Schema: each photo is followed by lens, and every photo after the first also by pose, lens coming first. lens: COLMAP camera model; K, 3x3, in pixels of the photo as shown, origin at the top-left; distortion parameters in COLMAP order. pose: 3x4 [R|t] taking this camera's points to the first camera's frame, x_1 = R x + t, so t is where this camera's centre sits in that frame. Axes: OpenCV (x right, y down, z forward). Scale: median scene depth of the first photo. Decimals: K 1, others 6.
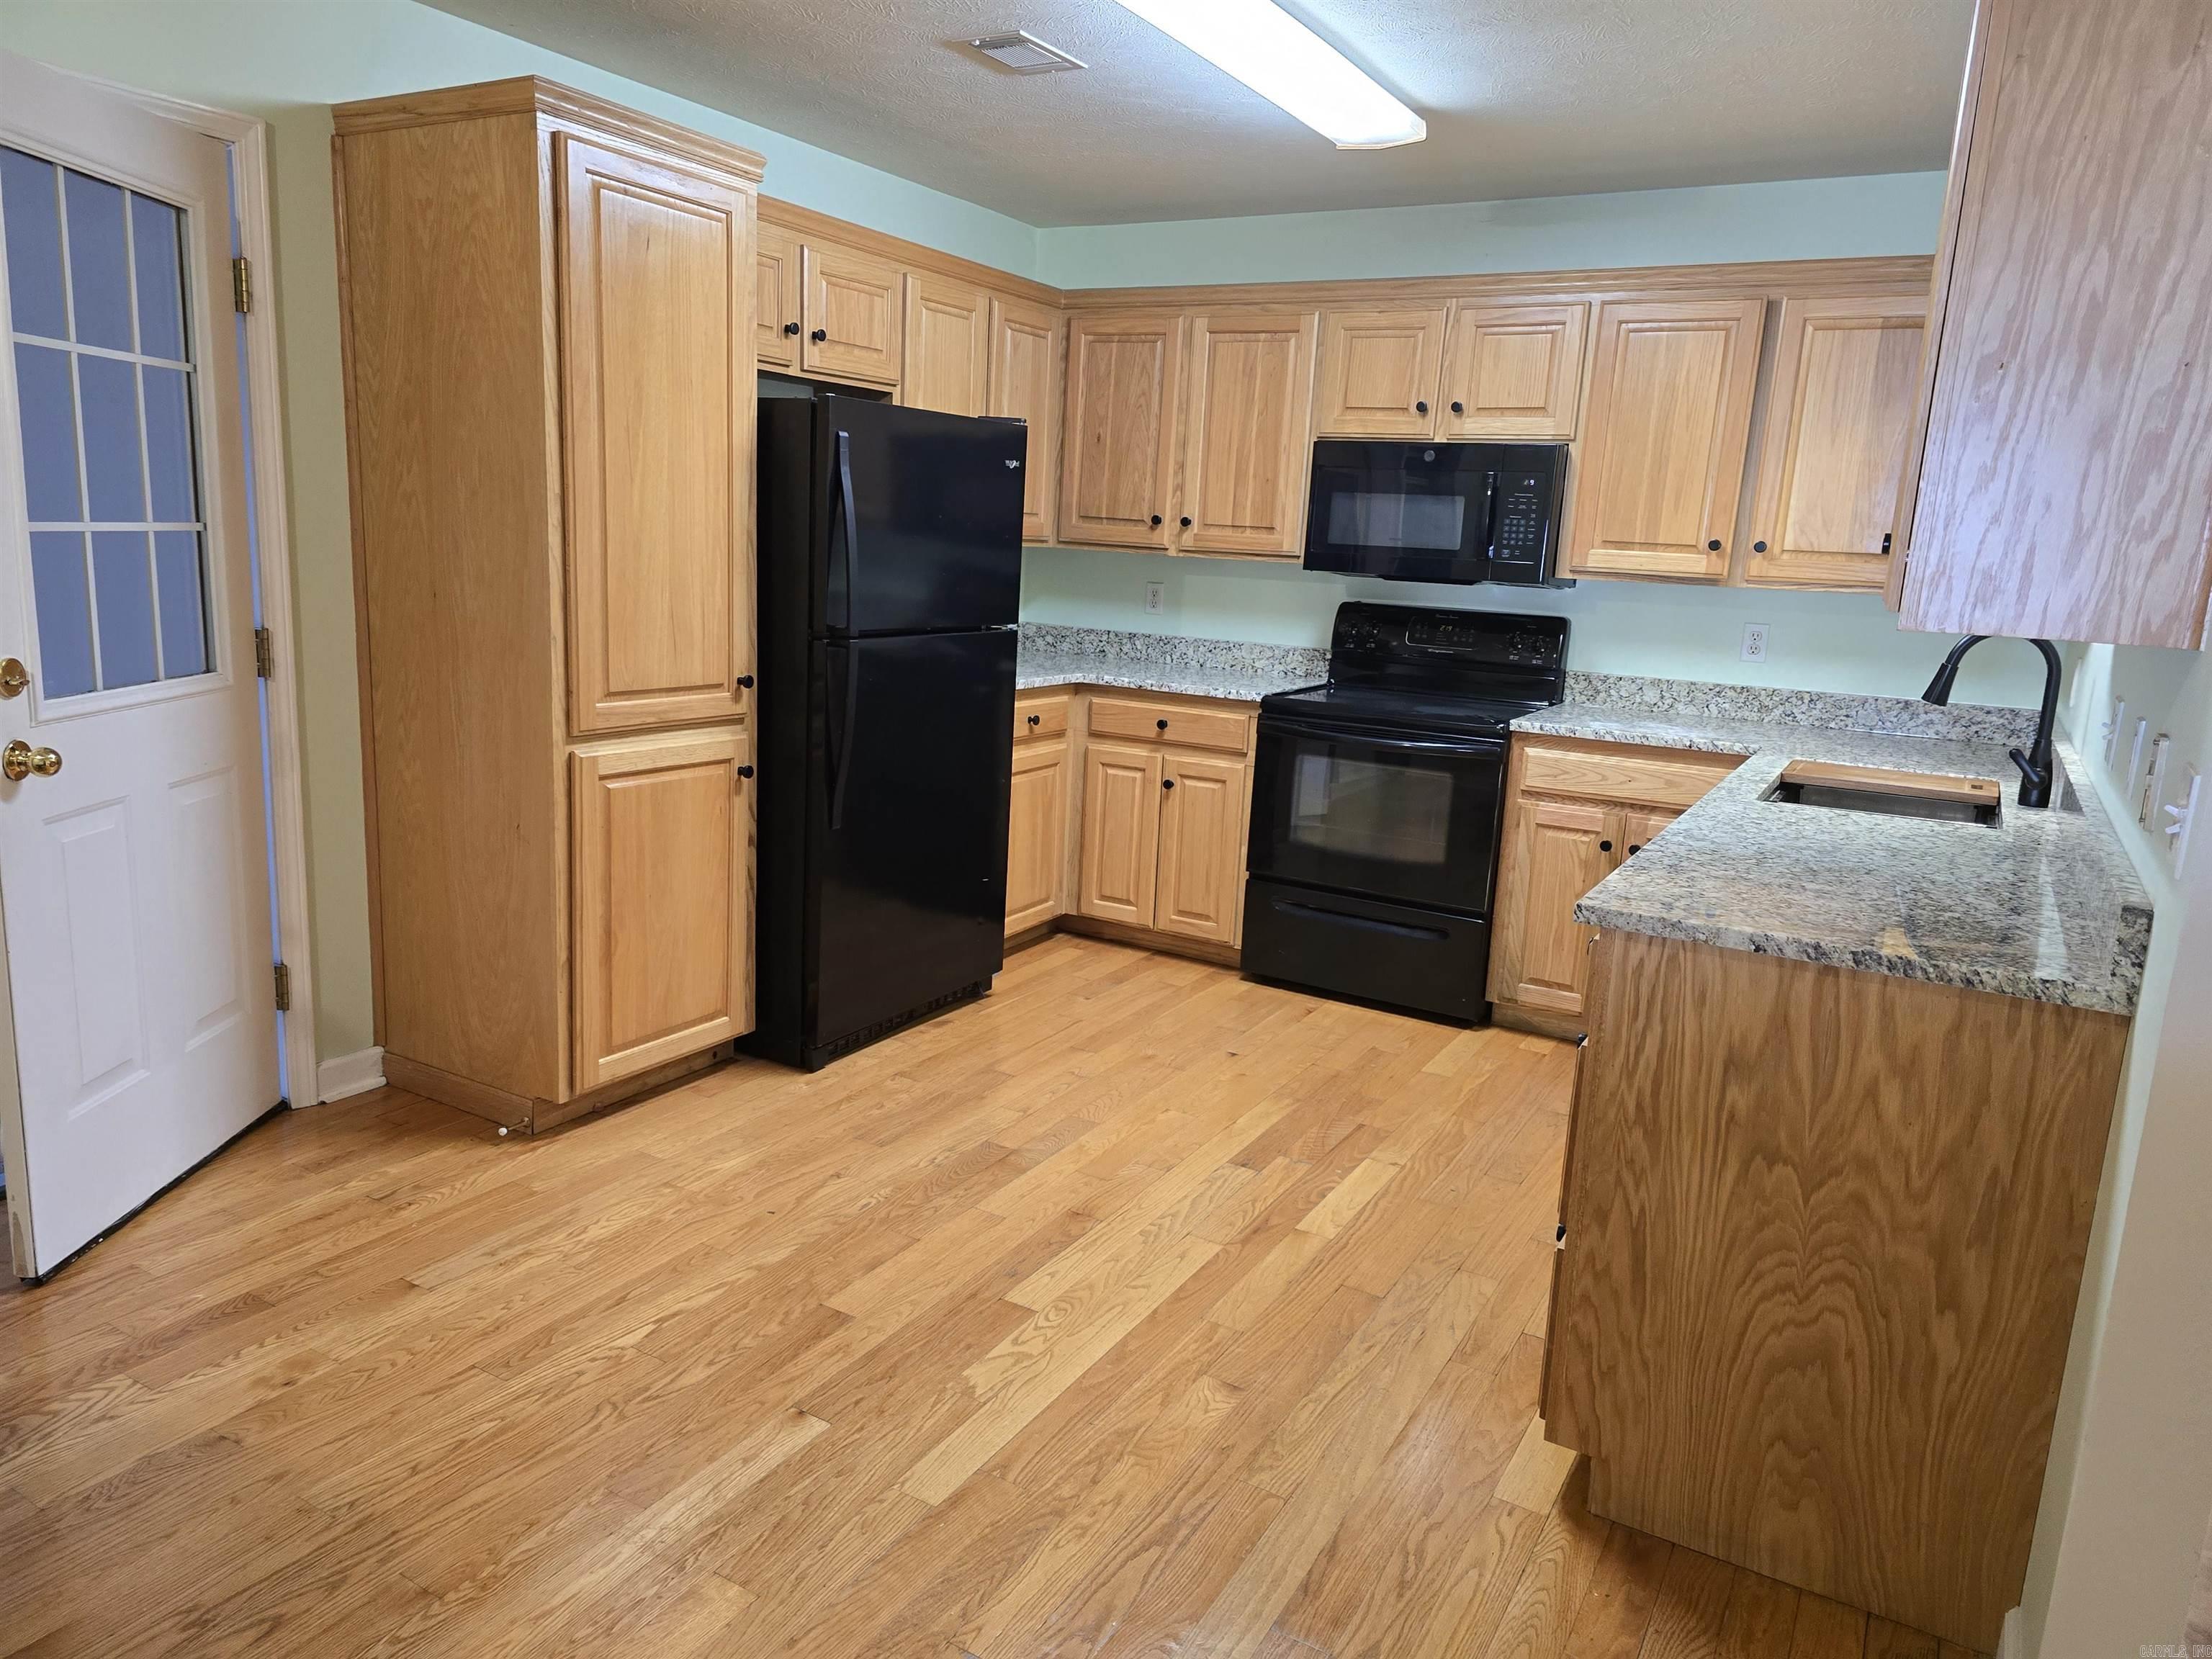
lens RADIAL K [[1487.1, 0, 1075.6], [0, 1487.1, 828.1], [0, 0, 1]] dist [0.072262, -0.066103]
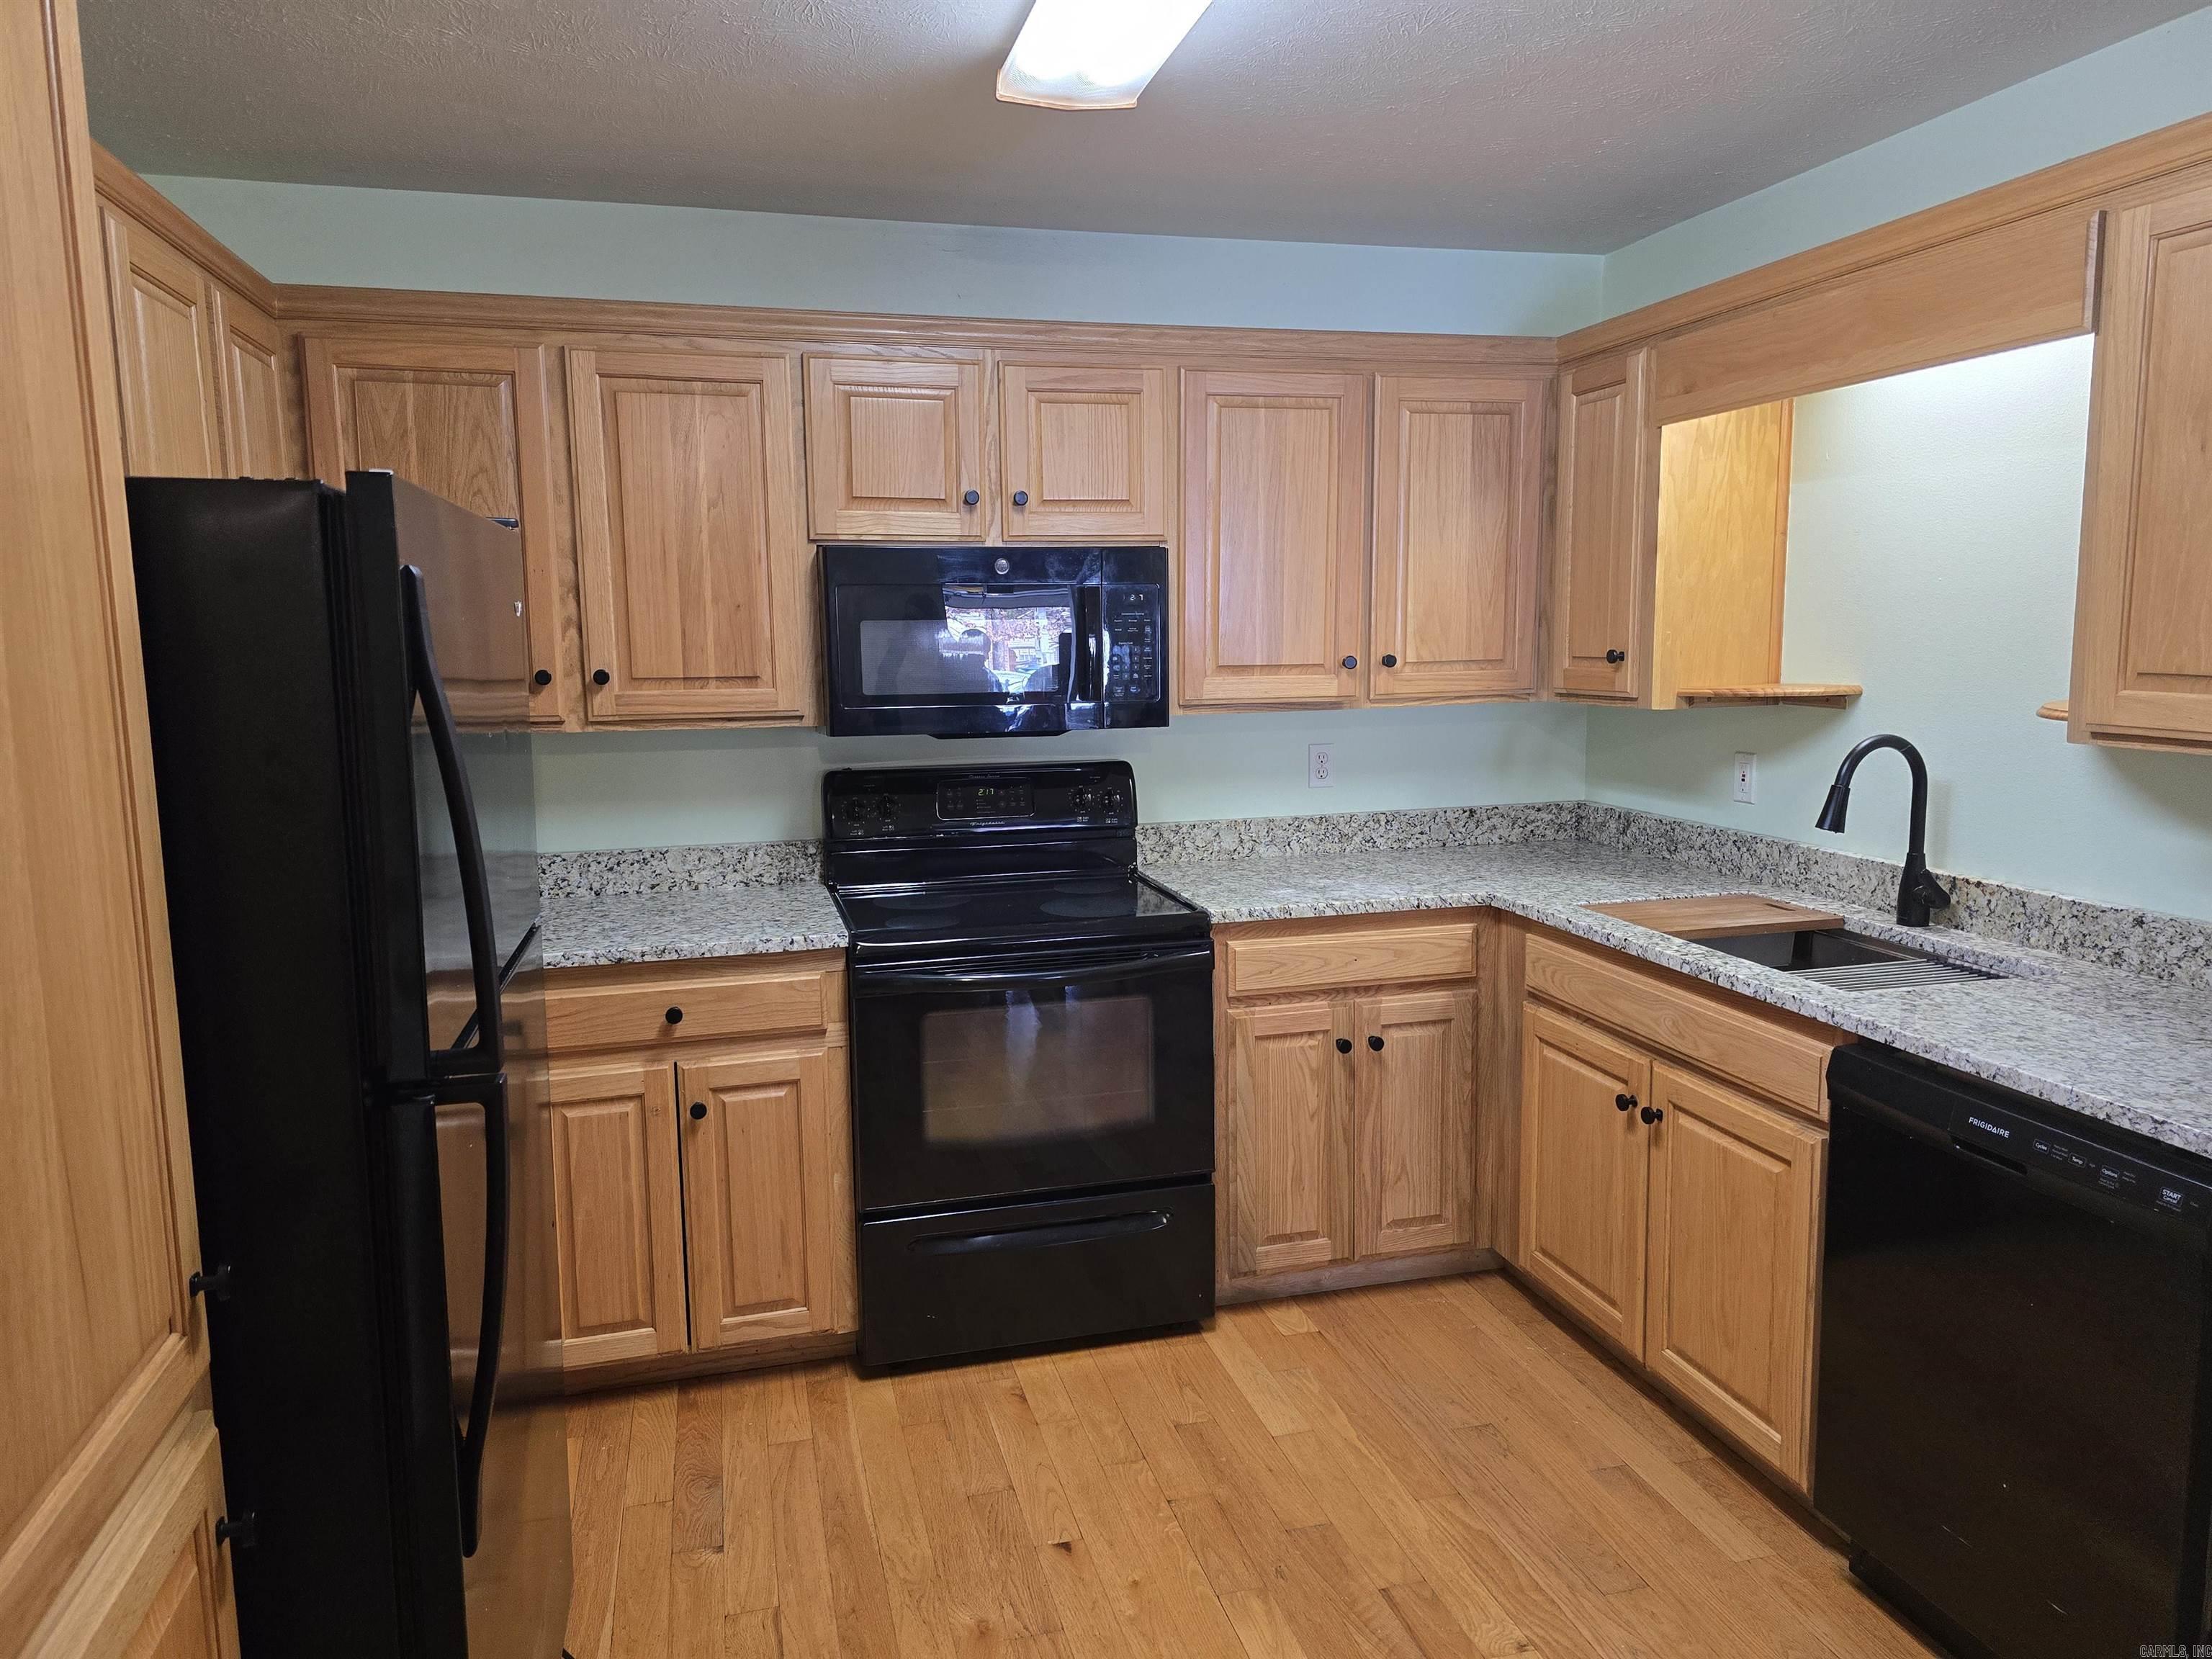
lens RADIAL K [[1487.1, 0, 1104.5], [0, 1487.1, 809.1], [0, 0, 1]] dist [0.072262, -0.066103]
pose [[0.699299, -0.148798, 0.699171, -0.320577], [0.192030, 0.981246, 0.016764, -0.179621], [-0.688554, 0.122539, 0.714758, 0.621592]]
